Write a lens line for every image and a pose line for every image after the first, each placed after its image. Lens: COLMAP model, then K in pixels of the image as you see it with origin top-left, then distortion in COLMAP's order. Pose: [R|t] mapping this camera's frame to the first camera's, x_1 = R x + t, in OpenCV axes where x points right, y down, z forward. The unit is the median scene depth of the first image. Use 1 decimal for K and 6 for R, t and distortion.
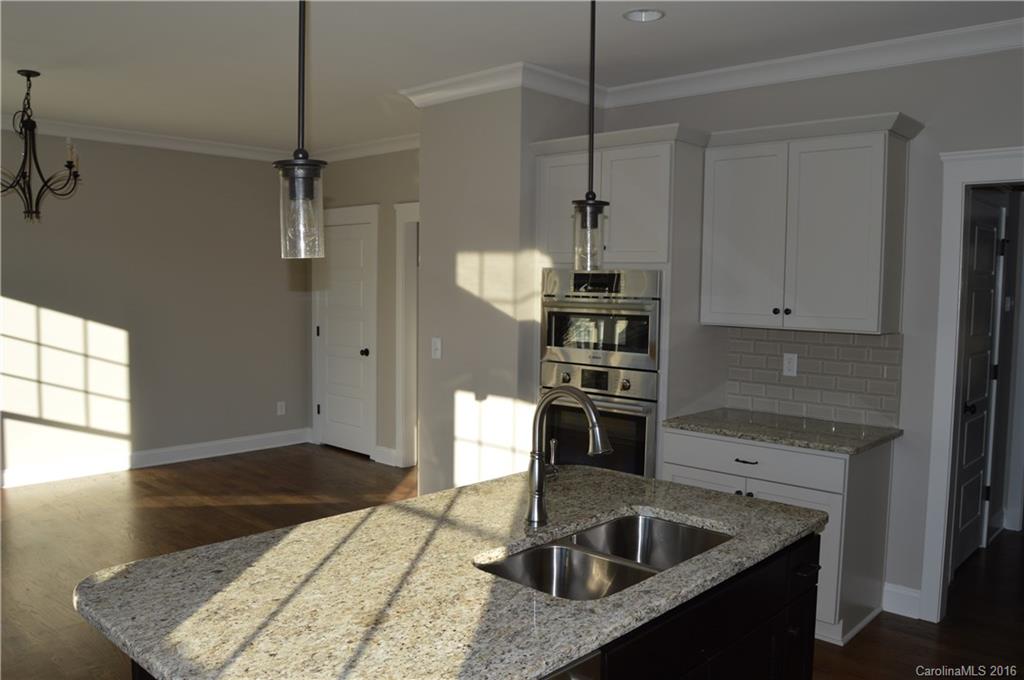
lens RADIAL K [[803.5, 0, 519.2], [0, 803.5, 340.7], [0, 0, 1]] dist [-0.062481, -0.014479]
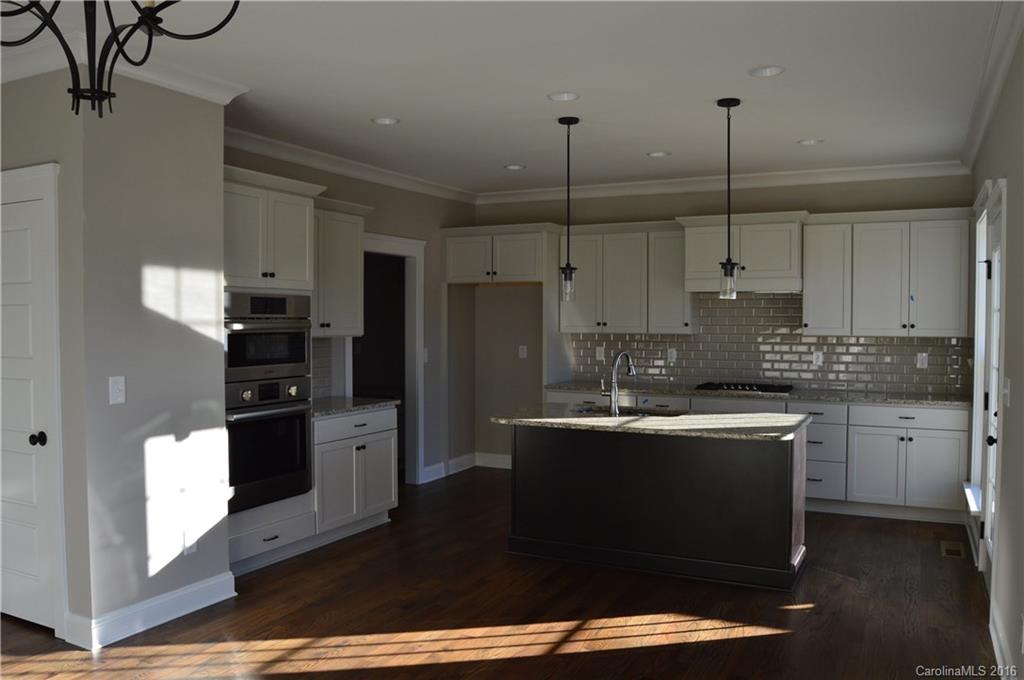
lens RADIAL K [[803.5, 0, 512.3], [0, 803.5, 340.8], [0, 0, 1]] dist [-0.062481, -0.014479]
pose [[-0.272283, -0.043521, 0.961233, -0.960103], [0.054219, 0.996695, 0.060485, -0.064252], [-0.960689, 0.068586, -0.269023, 0.885772]]
